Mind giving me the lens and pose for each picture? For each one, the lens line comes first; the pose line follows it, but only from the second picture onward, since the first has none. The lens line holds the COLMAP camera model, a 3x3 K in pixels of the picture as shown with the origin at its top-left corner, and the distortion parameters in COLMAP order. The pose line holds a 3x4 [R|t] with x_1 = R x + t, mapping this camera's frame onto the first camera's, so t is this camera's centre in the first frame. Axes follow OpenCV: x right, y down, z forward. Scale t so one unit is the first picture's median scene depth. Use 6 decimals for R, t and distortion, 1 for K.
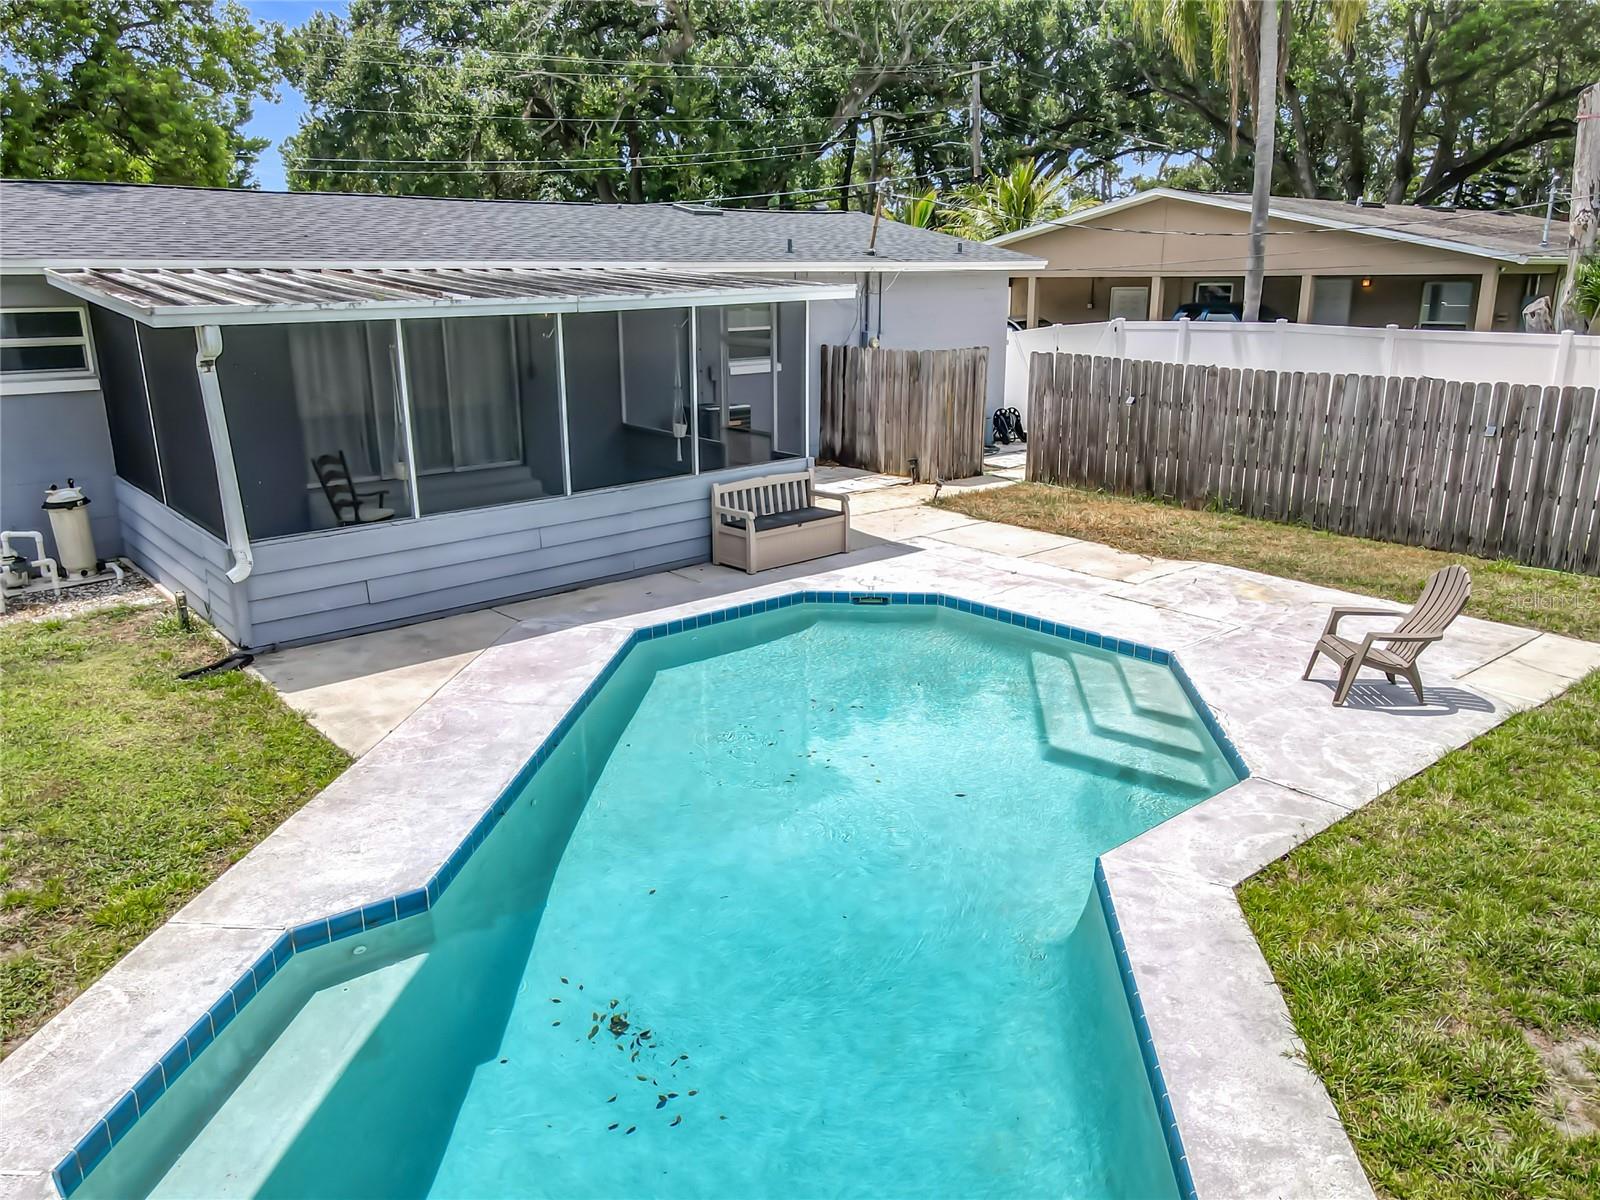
lens RADIAL K [[1178.0, 0, 790.9], [0, 1178.0, 605.8], [0, 0, 1]] dist [-0.013220, 0.041994]
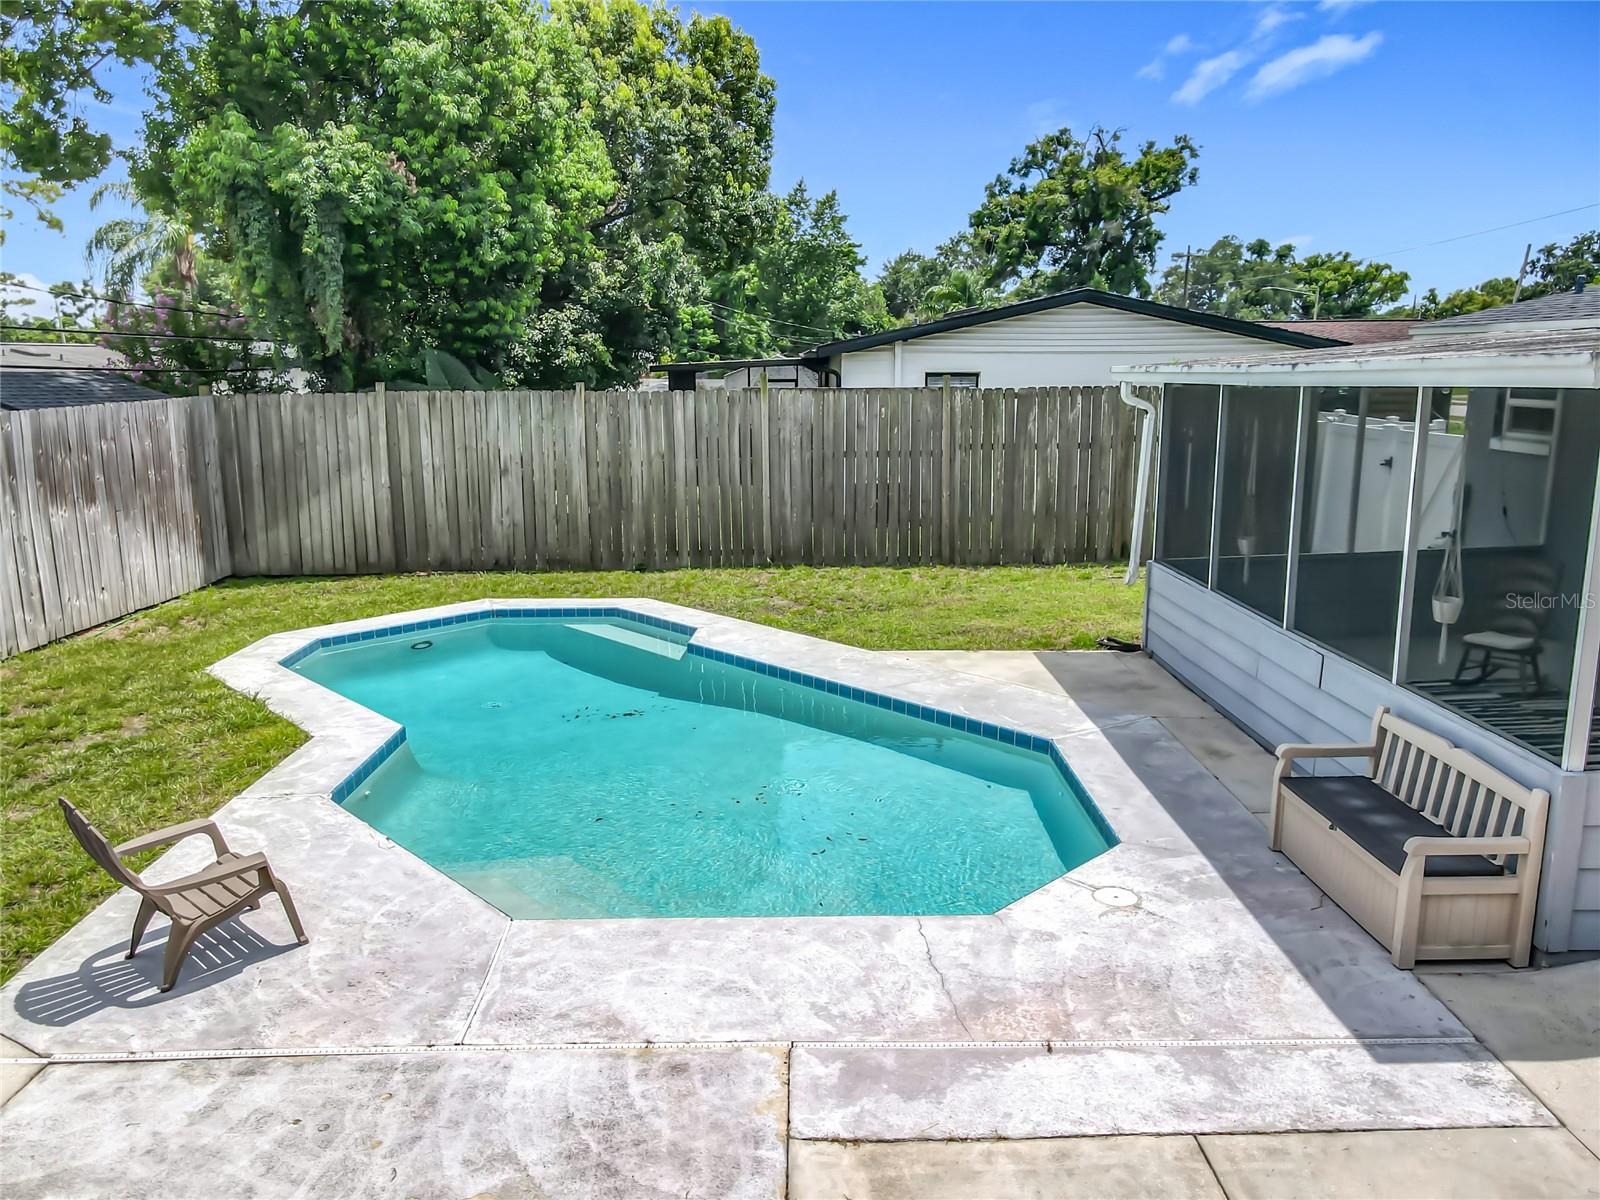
lens RADIAL K [[1168.0, 0, 789.9], [0, 1168.0, 603.9], [0, 0, 1]] dist [-0.006156, 0.038834]
pose [[-0.653599, 0.167049, -0.738175, 0.533644], [-0.189614, 0.908090, 0.373389, -0.309217], [0.732704, 0.384015, -0.561852, 1.121822]]
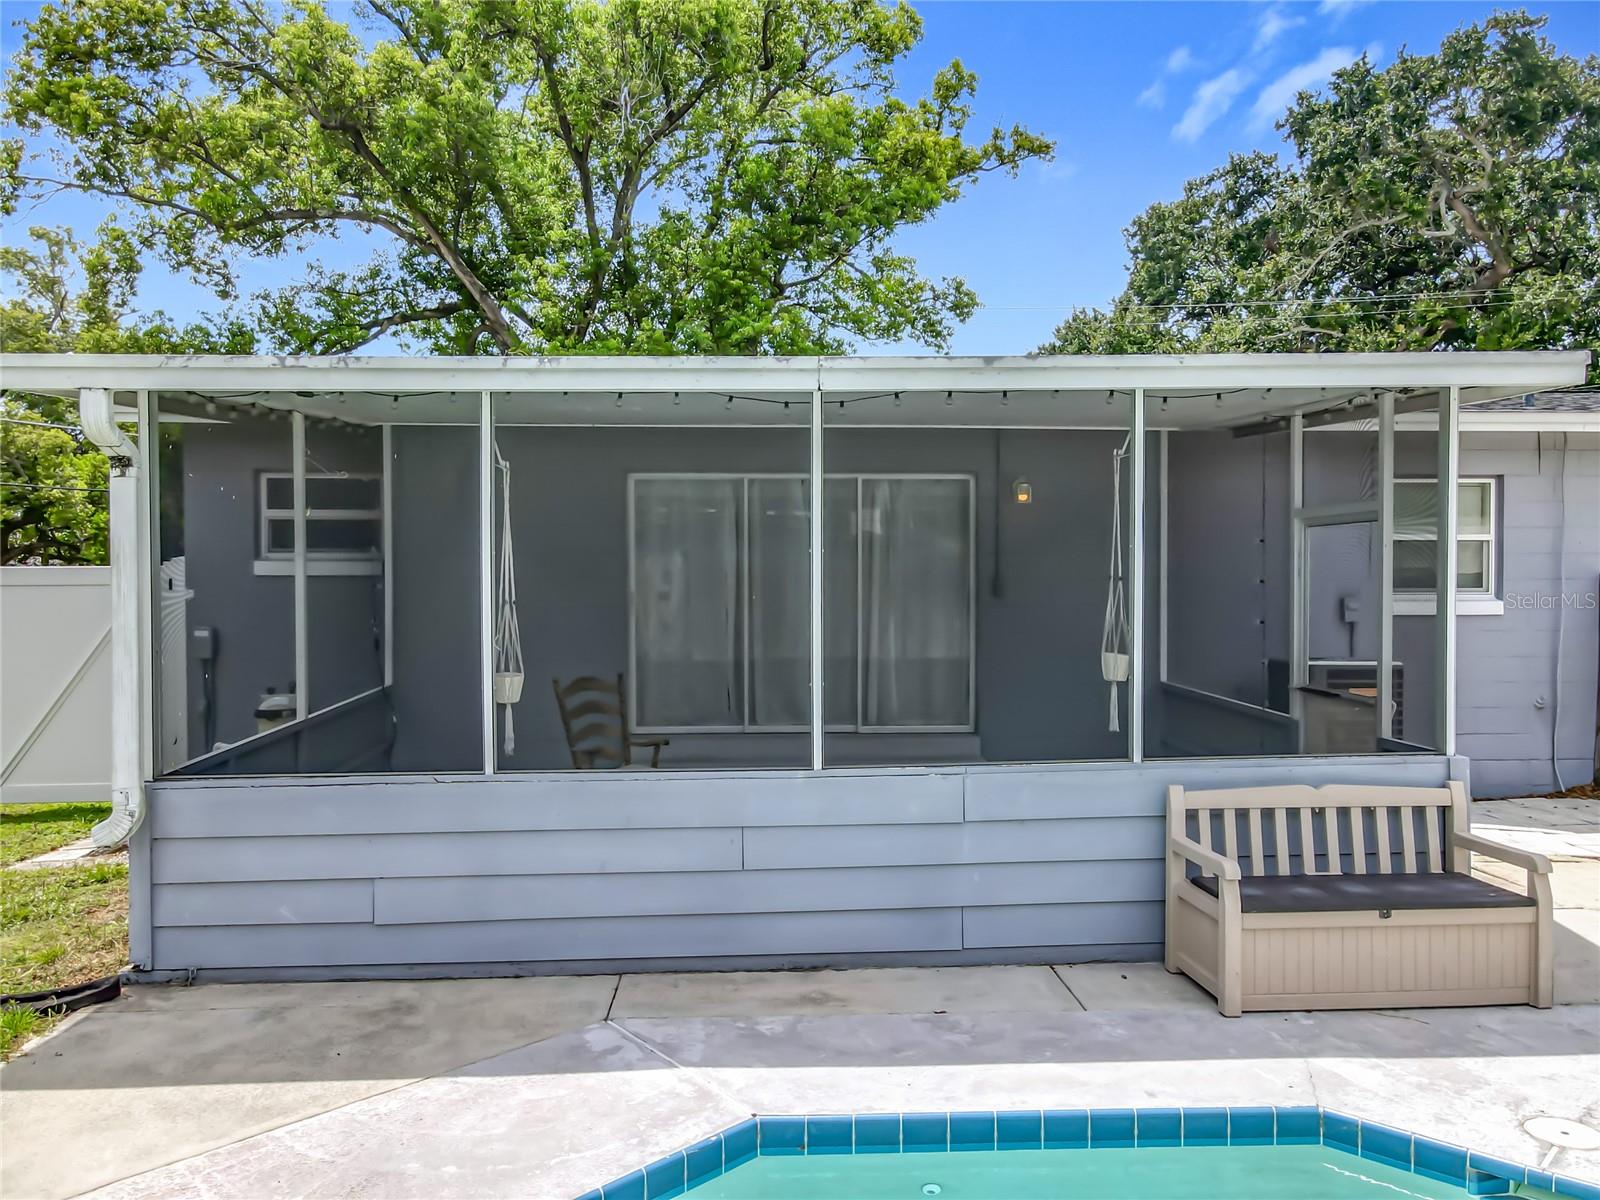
lens RADIAL K [[1168.0, 0, 789.9], [0, 1168.0, 603.9], [0, 0, 1]] dist [-0.006156, 0.038834]
pose [[0.788936, 0.014637, -0.614300, 0.095231], [-0.171685, 0.965153, -0.197494, -0.059415], [0.590003, 0.261276, 0.763957, 0.573065]]
